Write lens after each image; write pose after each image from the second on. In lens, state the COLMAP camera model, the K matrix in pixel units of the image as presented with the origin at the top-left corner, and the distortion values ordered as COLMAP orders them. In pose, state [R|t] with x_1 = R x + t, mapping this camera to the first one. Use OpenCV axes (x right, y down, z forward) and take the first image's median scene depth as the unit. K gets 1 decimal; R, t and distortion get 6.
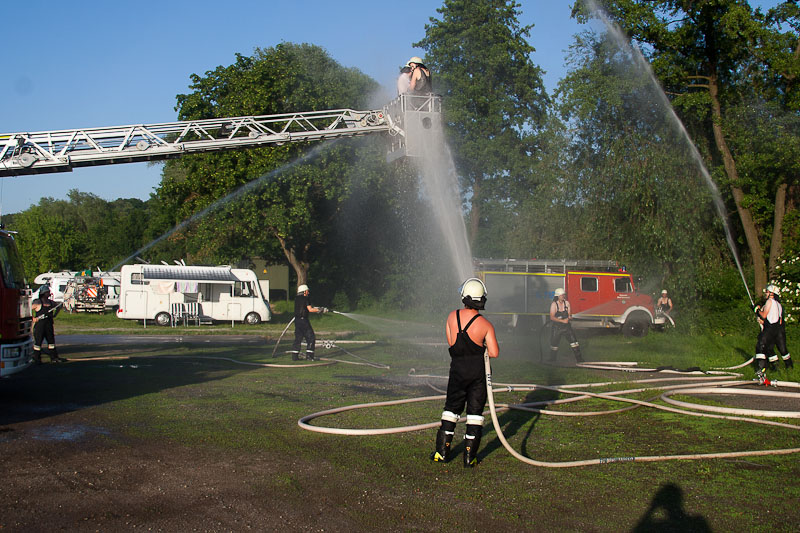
lens RADIAL K [[888.1, 0, 401.2], [0, 888.1, 266.6], [0, 0, 1]] dist [-0.074504, 0.000000]
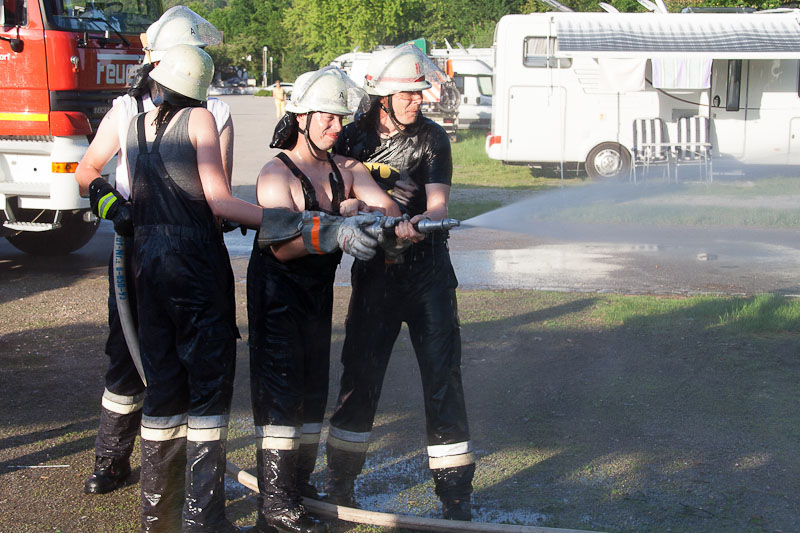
lens RADIAL K [[1296.3, 0, 401.6], [0, 1296.3, 267.9], [0, 0, 1]] dist [0.022103, 0.000000]
pose [[0.931943, 0.041629, -0.360206, -0.129877], [0.019096, 0.986375, 0.163402, 0.010921], [0.362101, -0.159160, 0.918451, 0.394361]]
